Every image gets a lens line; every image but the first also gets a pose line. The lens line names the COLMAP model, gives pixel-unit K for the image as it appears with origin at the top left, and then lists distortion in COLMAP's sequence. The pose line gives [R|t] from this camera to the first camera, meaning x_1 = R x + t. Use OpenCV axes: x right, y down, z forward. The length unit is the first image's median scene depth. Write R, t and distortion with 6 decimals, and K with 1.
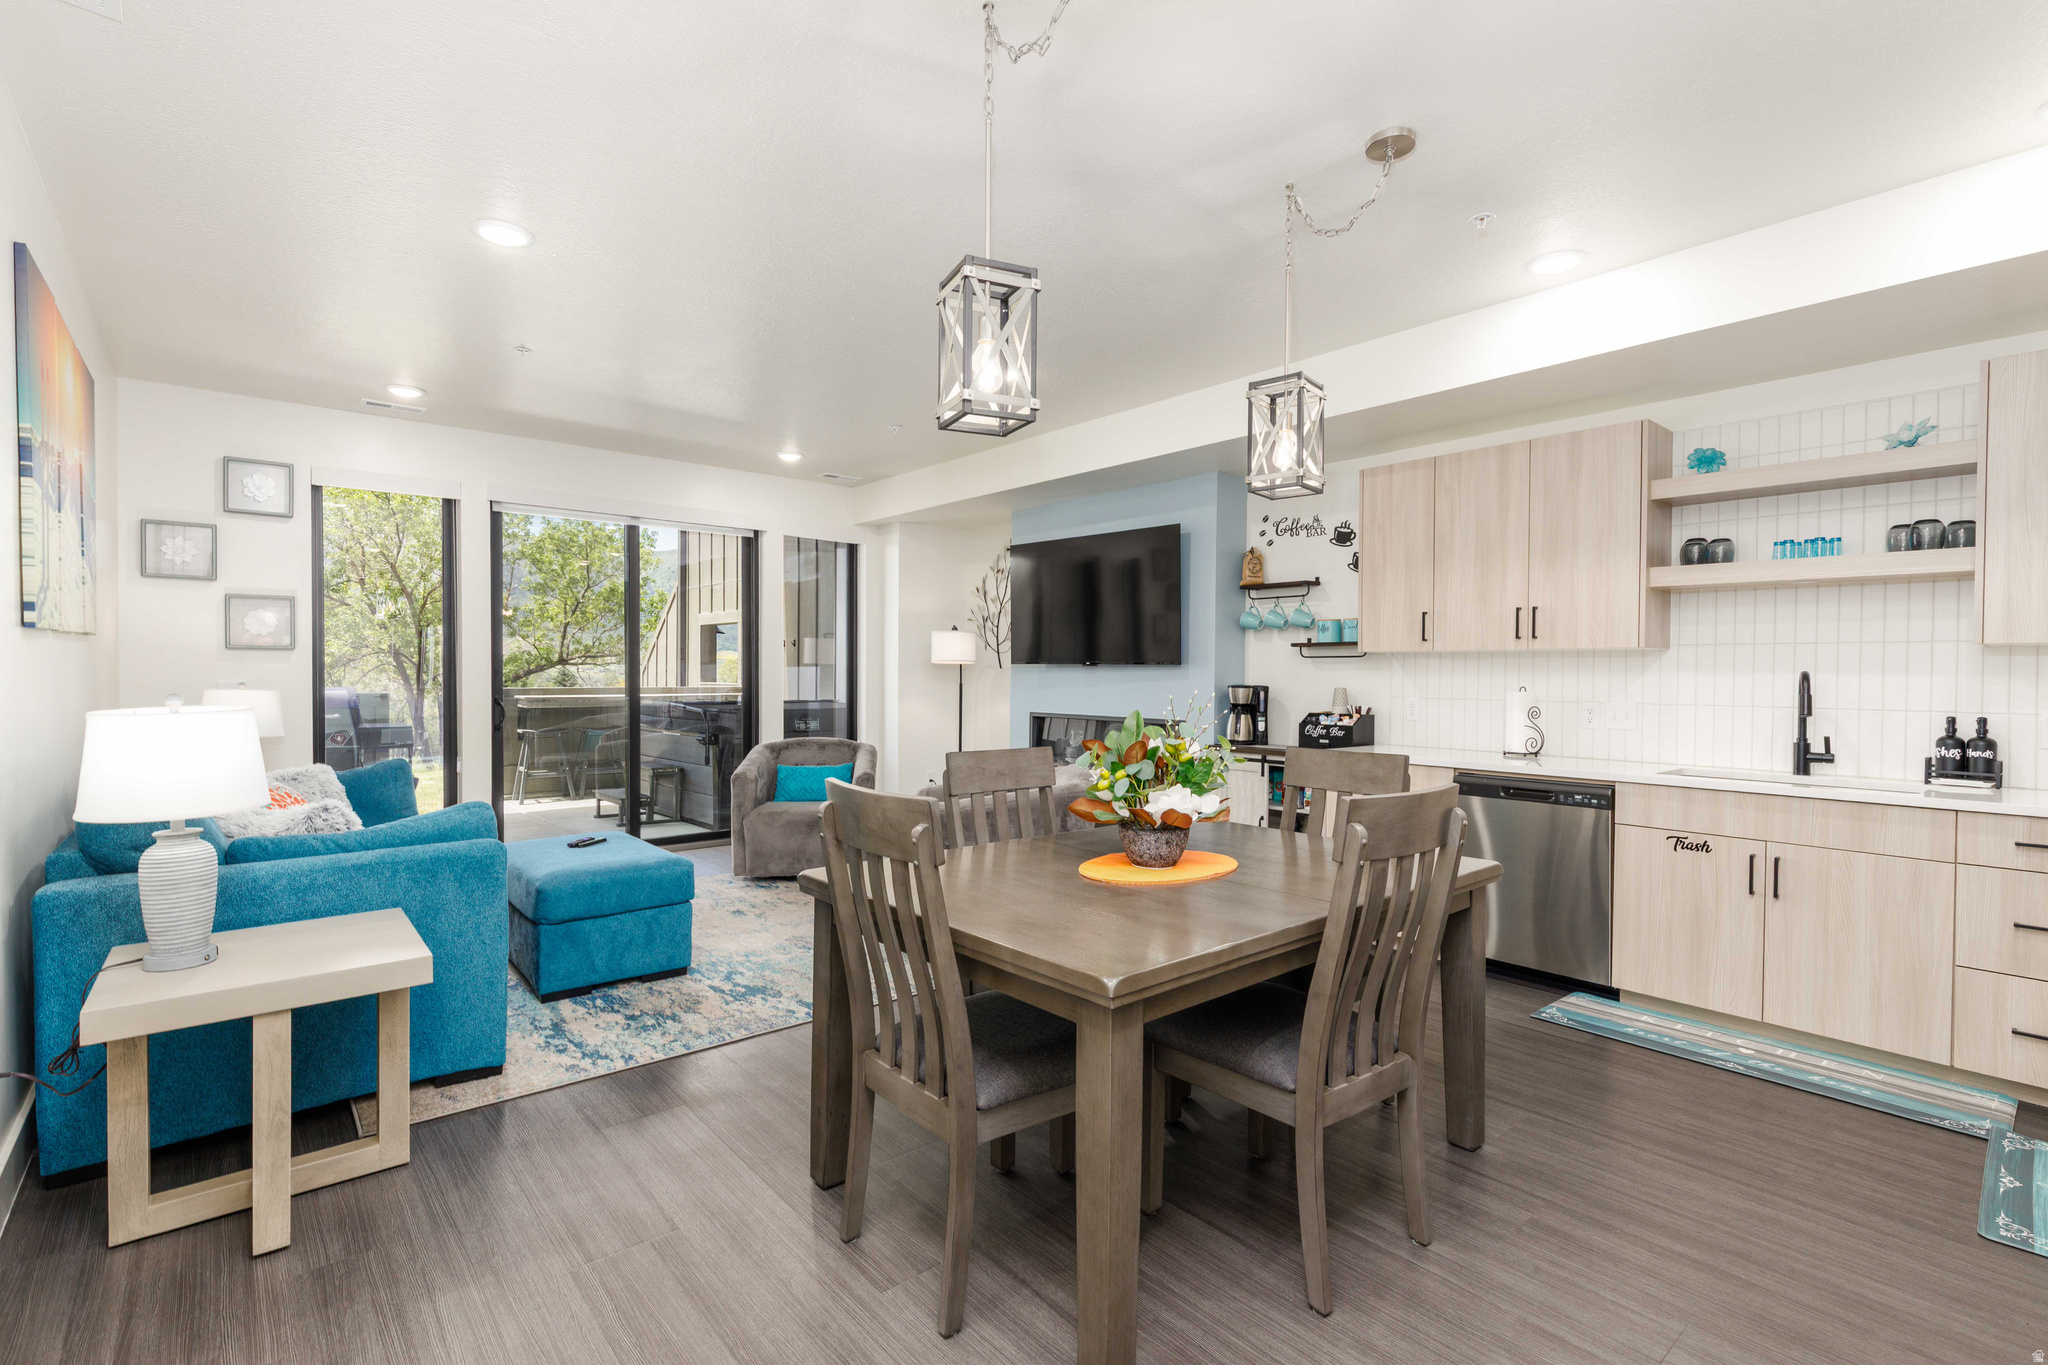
lens RADIAL K [[920.0, 0, 999.7], [0, 920.0, 682.9], [0, 0, 1]] dist [0.011895, -0.002937]
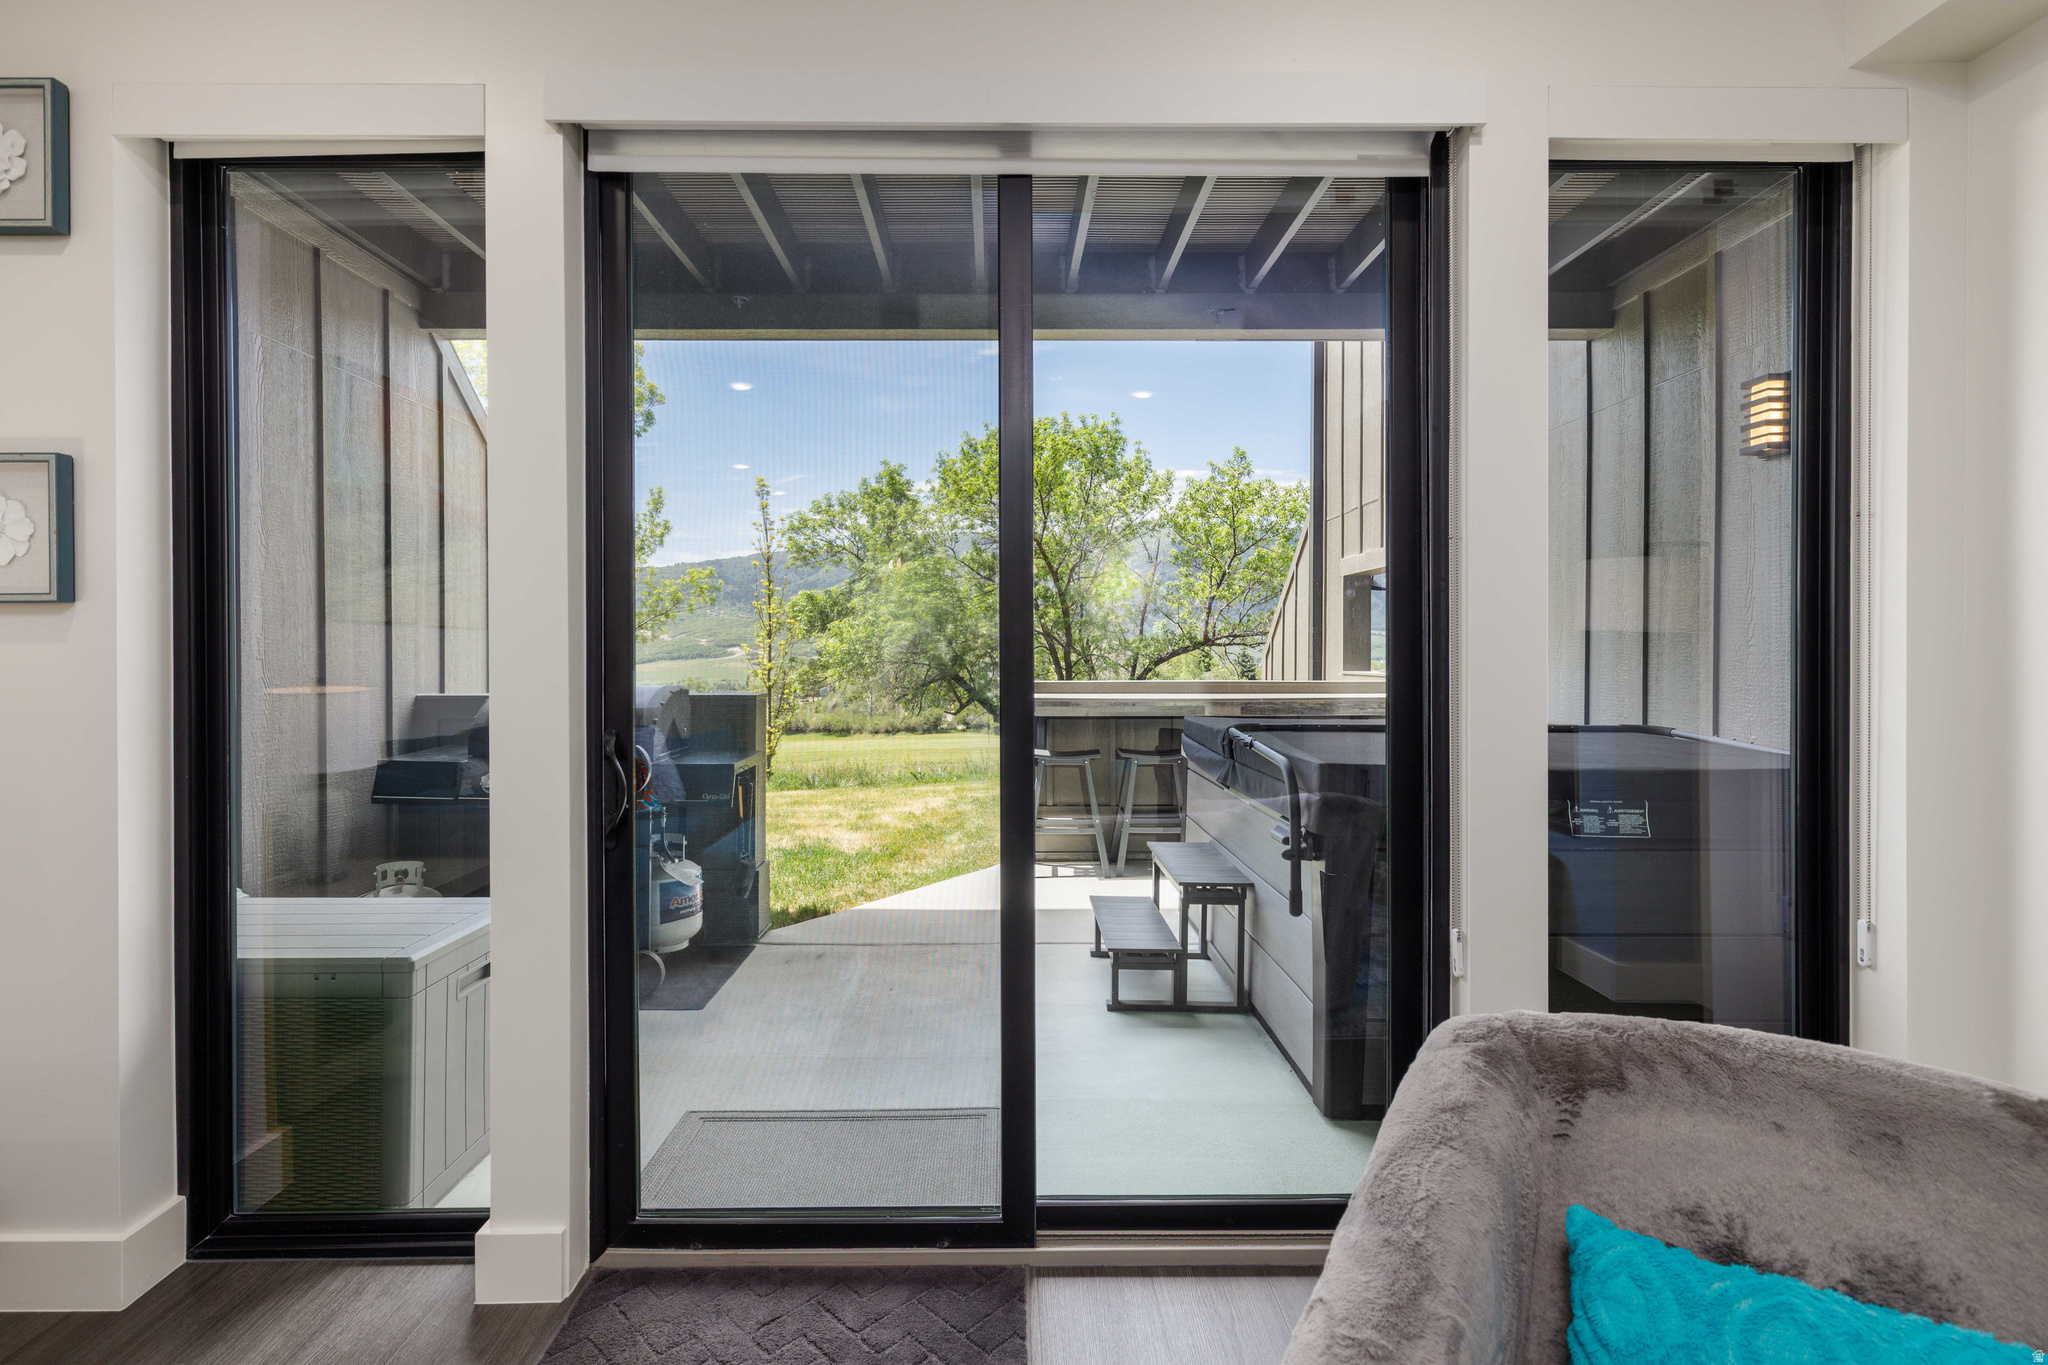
lens RADIAL K [[942.8, 0, 1011.6], [0, 942.8, 663.3], [0, 0, 1]] dist [0.003407, -0.001072]
pose [[0.773407, 0.003925, -0.633898, -0.285438], [-0.004410, 0.999990, 0.000811, -0.015543], [0.633895, 0.002169, 0.773416, 1.078200]]
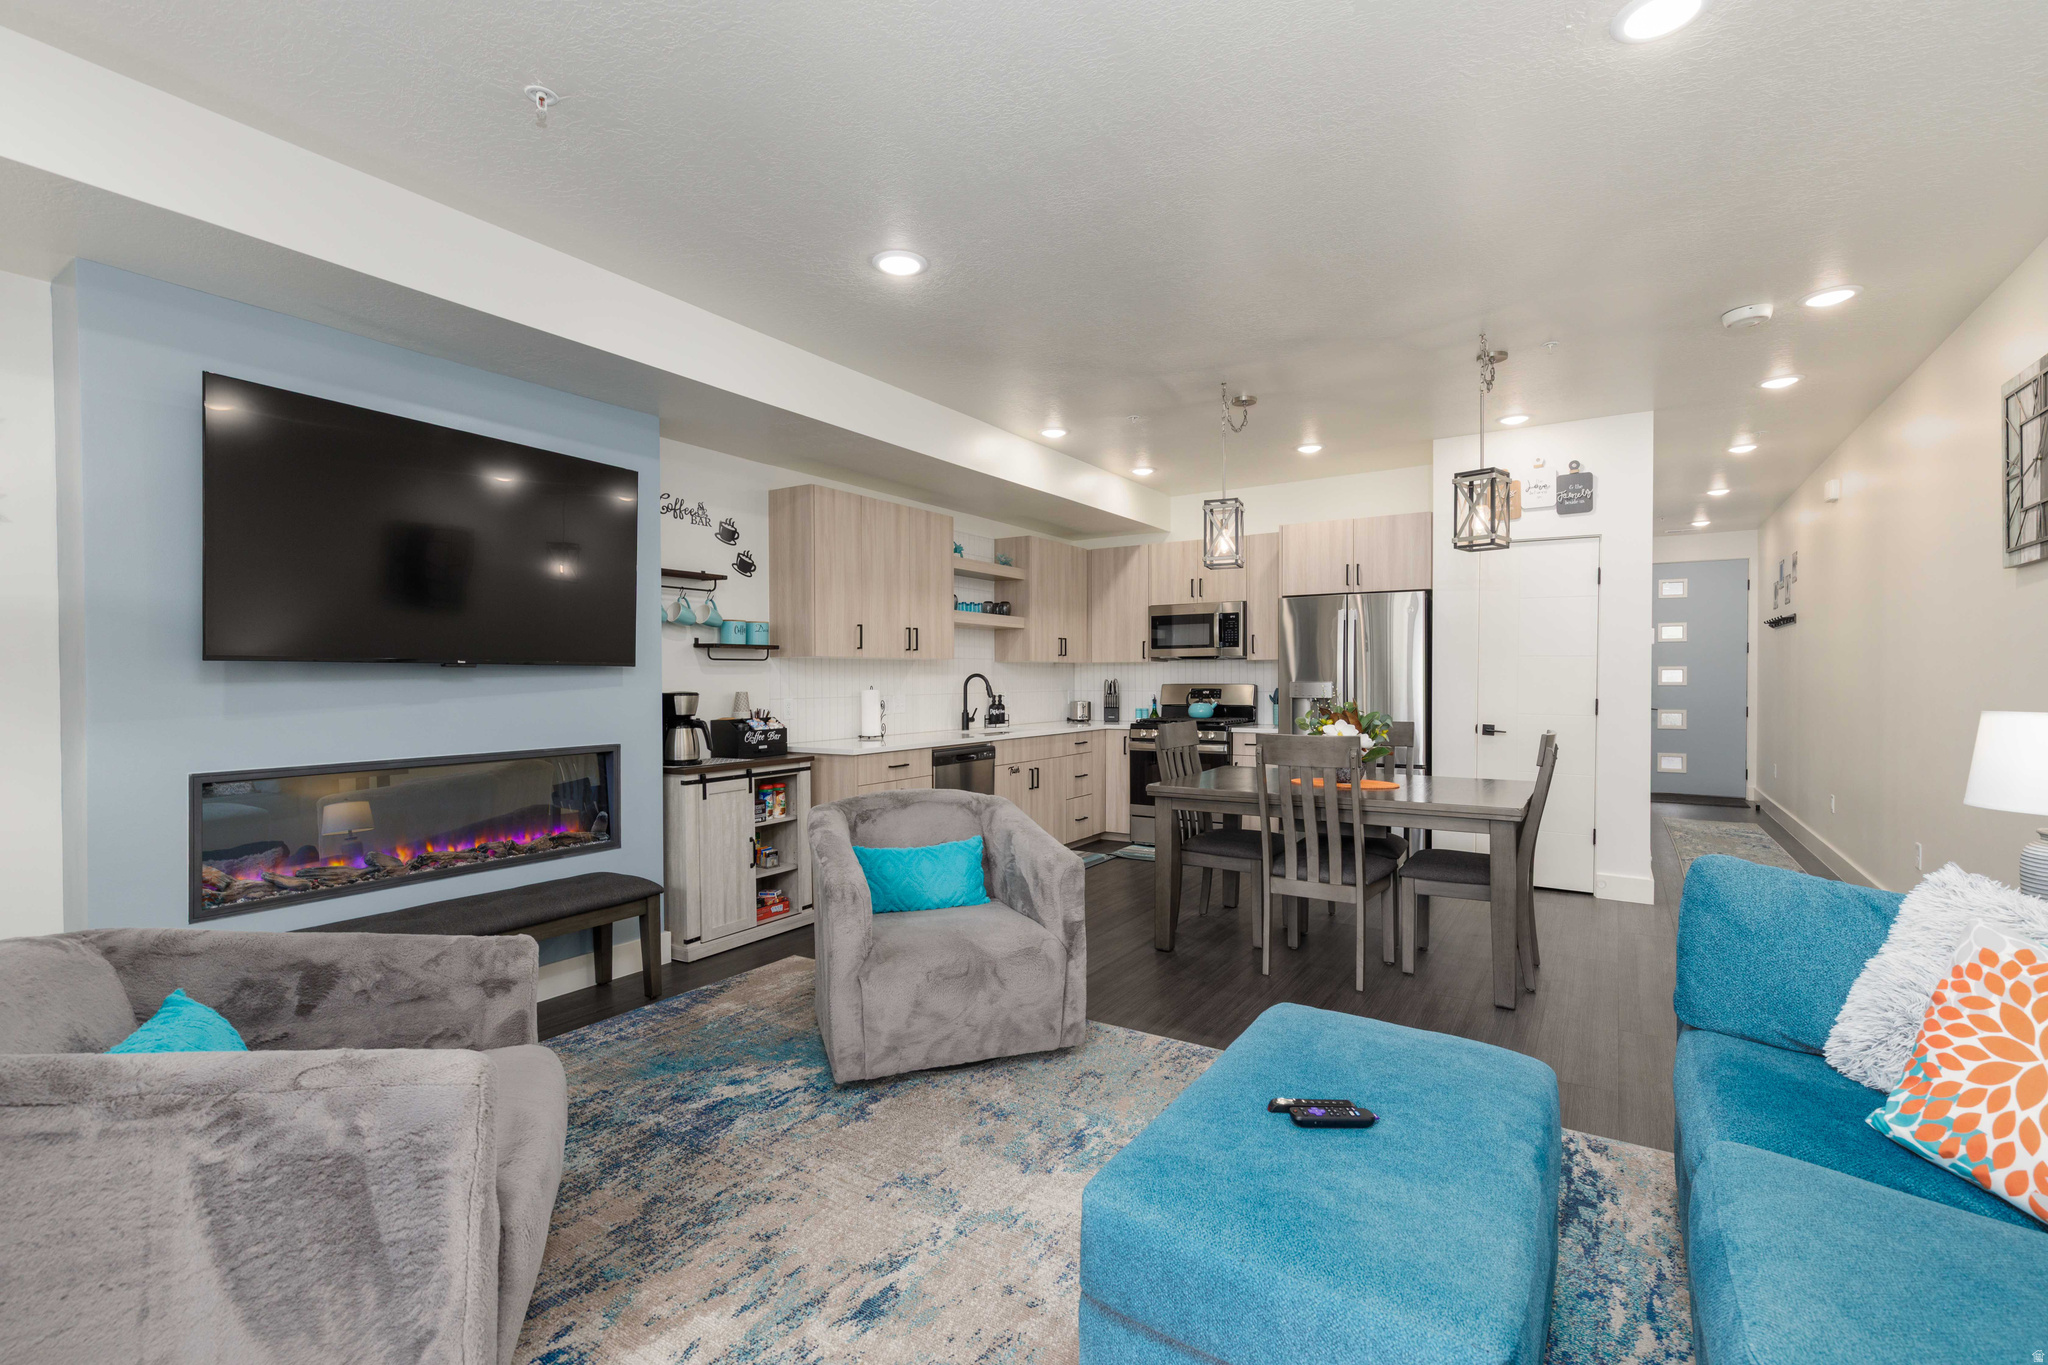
lens RADIAL K [[920.0, 0, 1022.4], [0, 920.0, 681.7], [0, 0, 1]] dist [0.011895, -0.002937]
pose [[-0.298624, -0.011049, 0.954307, -0.716891], [0.014415, 0.999767, 0.016086, -0.018639], [-0.954262, 0.018559, -0.298395, 1.130229]]
